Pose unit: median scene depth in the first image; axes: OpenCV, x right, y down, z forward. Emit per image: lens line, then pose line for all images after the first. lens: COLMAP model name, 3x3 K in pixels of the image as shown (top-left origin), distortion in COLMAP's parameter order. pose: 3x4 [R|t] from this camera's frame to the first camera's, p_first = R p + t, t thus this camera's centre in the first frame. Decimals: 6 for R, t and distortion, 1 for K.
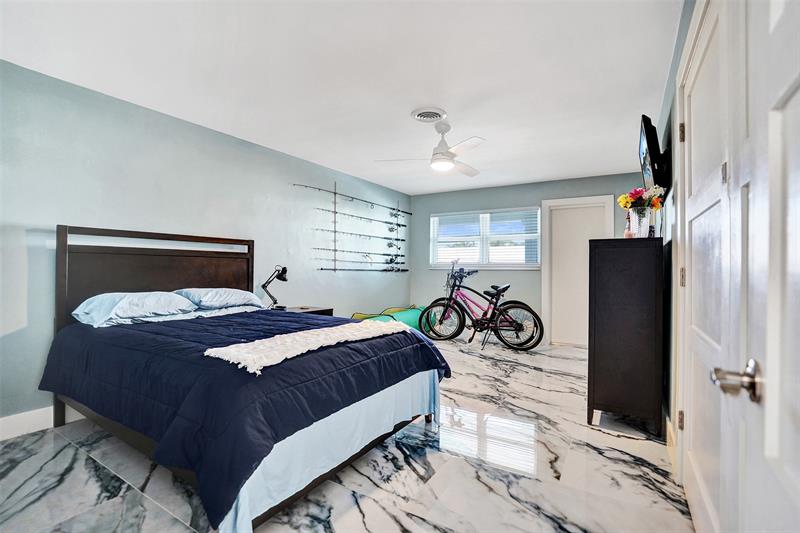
lens RADIAL K [[369.2, 0, 397.9], [0, 369.2, 275.5], [0, 0, 1]] dist [-0.002149, -0.000172]
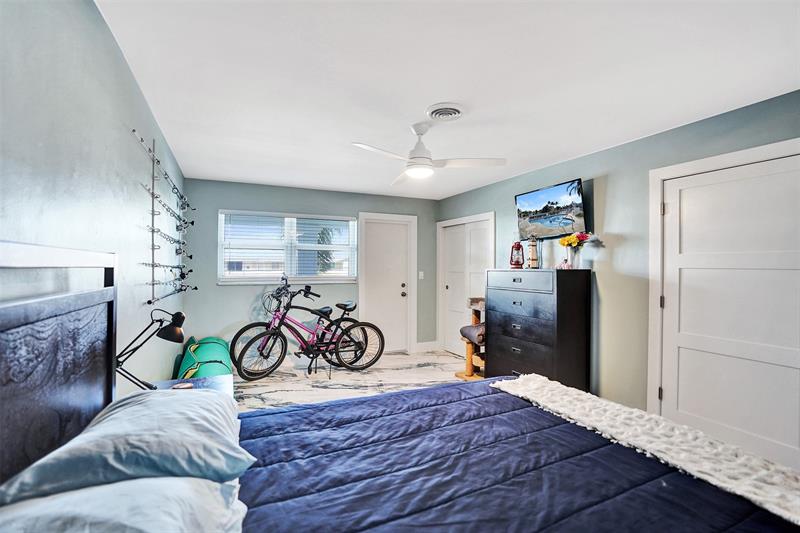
lens RADIAL K [[369.2, 0, 397.9], [0, 369.2, 275.5], [0, 0, 1]] dist [-0.002149, -0.000172]
pose [[0.566804, -0.021891, 0.823562, -0.597037], [0.013939, 0.999759, 0.016981, -0.081164], [-0.823735, 0.001855, 0.566973, 0.569963]]
